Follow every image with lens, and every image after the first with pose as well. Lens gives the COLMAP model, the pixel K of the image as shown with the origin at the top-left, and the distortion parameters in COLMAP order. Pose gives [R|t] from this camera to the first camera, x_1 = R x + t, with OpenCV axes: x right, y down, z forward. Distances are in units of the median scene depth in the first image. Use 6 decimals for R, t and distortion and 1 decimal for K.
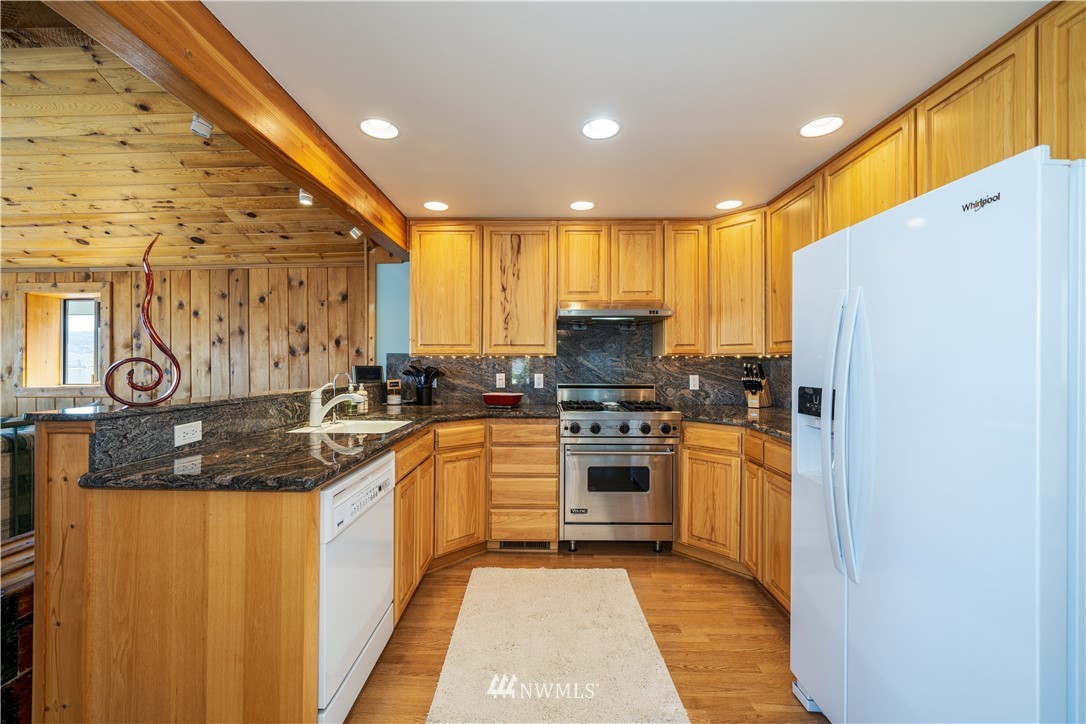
lens RADIAL K [[435.1, 0, 541.6], [0, 435.1, 359.8], [0, 0, 1]] dist [0.001214, -0.000015]
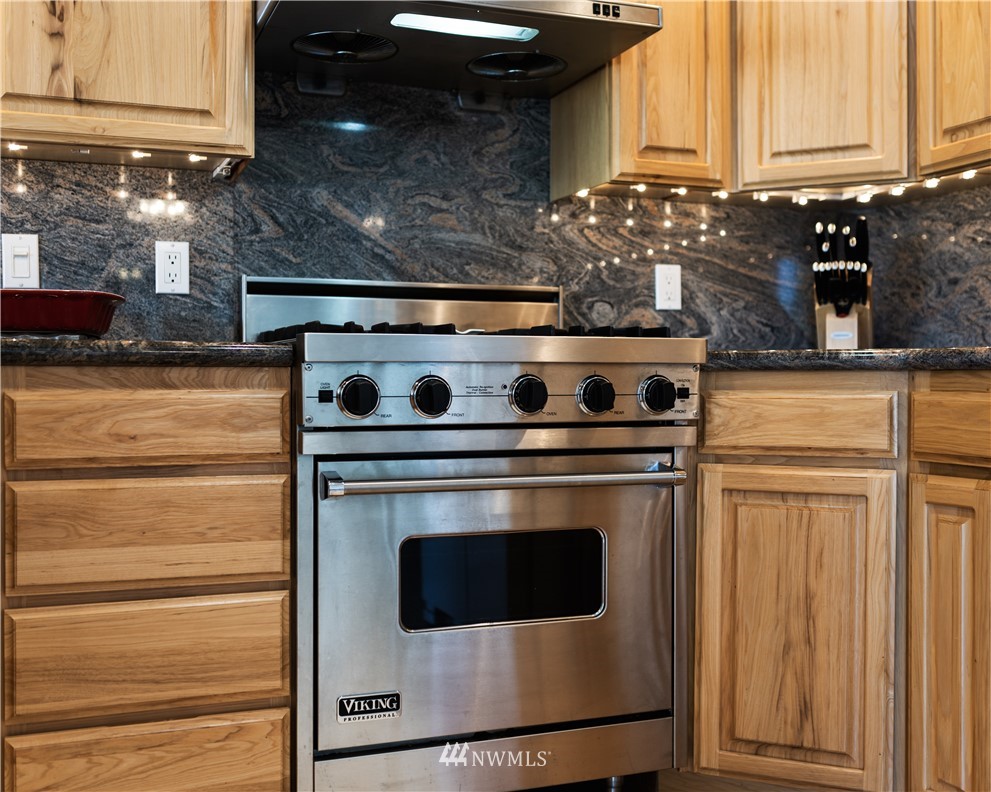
lens RADIAL K [[1106.8, 0, 496.0], [0, 1106.8, 396.8], [0, 0, 1]] dist [-0.005321, 0.000000]
pose [[0.927988, -0.006821, 0.372546, -0.094781], [-0.001488, 0.999757, 0.022013, 0.139693], [-0.372606, -0.020982, 0.927752, 0.333243]]
